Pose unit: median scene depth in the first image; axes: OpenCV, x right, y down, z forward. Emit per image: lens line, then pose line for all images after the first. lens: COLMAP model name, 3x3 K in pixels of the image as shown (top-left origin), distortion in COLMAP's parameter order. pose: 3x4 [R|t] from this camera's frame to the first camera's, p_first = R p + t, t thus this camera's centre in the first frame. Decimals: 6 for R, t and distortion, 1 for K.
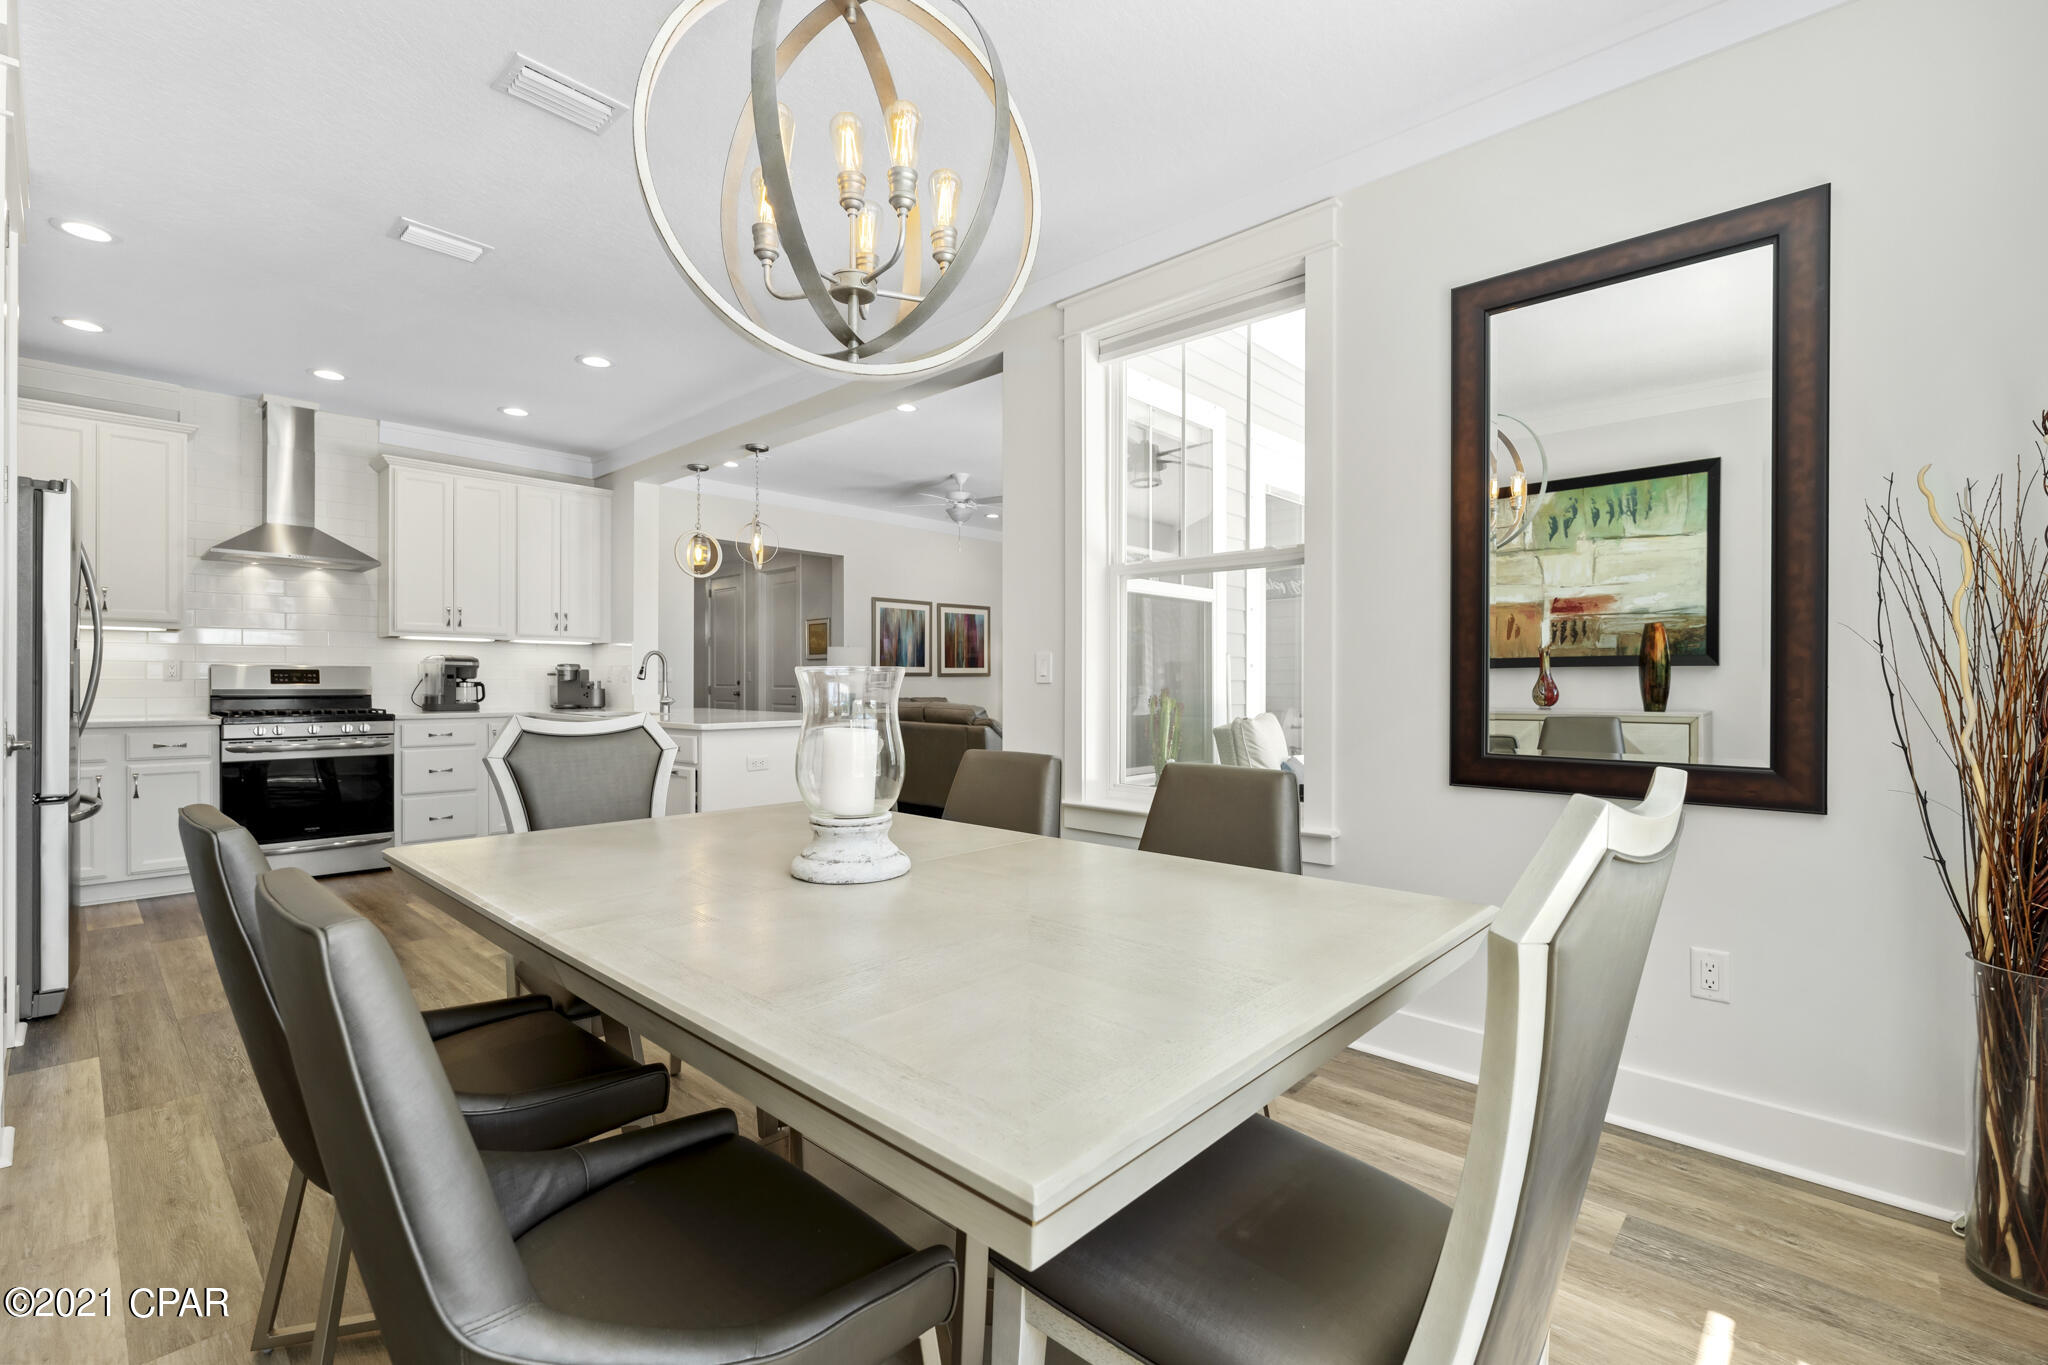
lens RADIAL K [[878.9, 0, 1008.0], [0, 878.9, 682.0], [0, 0, 1]] dist [-0.001863, -0.000937]
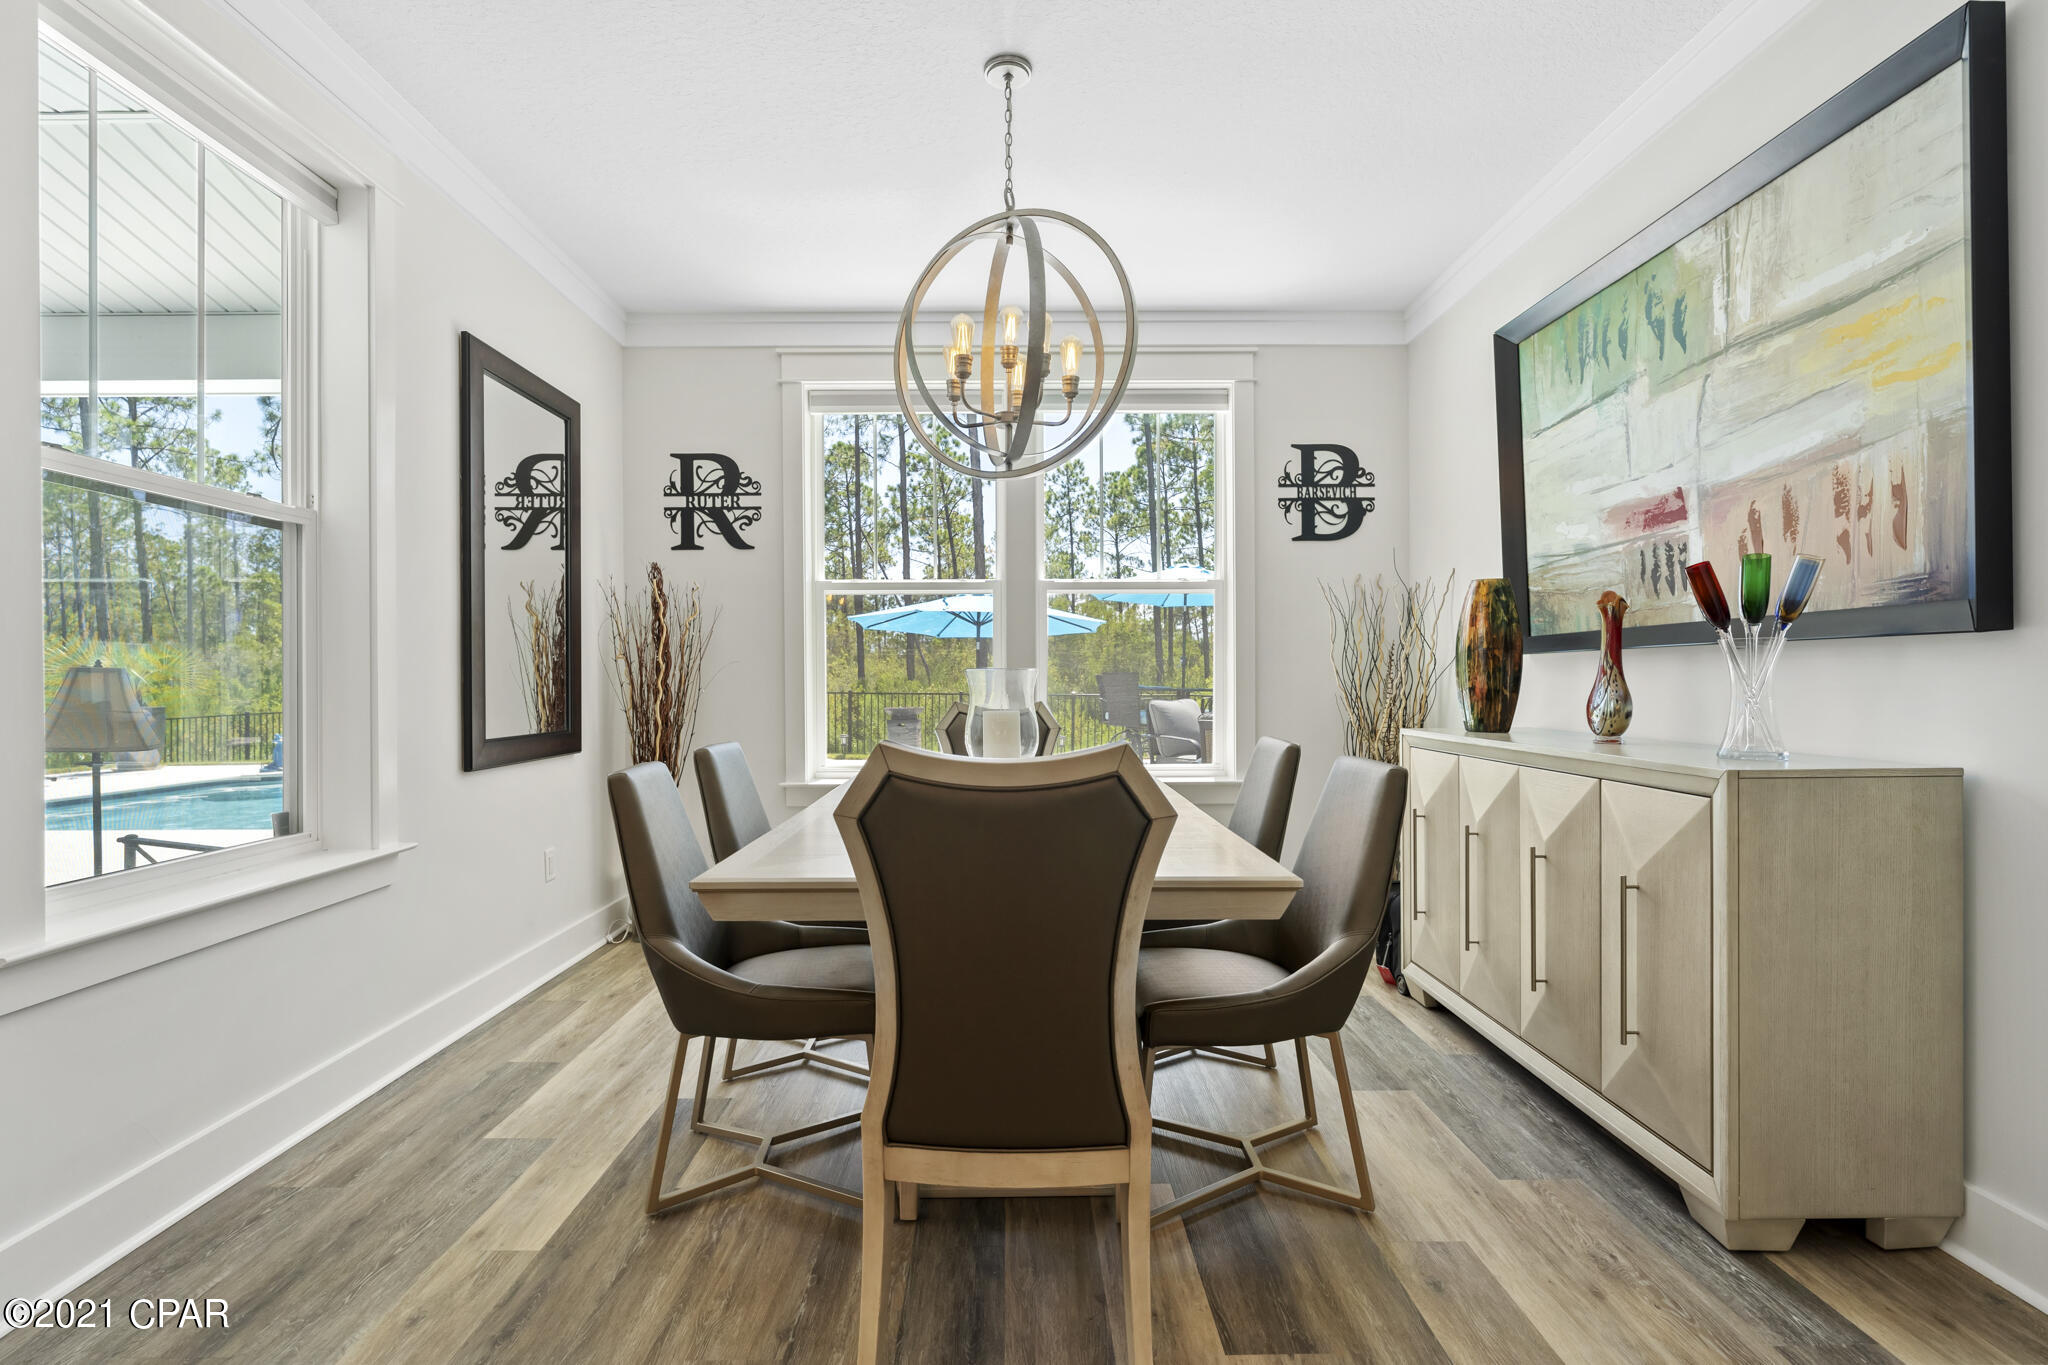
lens RADIAL K [[969.3, 0, 1015.1], [0, 969.3, 682.0], [0, 0, 1]] dist [0.001838, -0.000816]
pose [[-0.685614, -0.006212, 0.727939, -0.384072], [-0.000583, 0.999968, 0.007984, -0.004100], [-0.727965, 0.005050, -0.685595, 0.582218]]
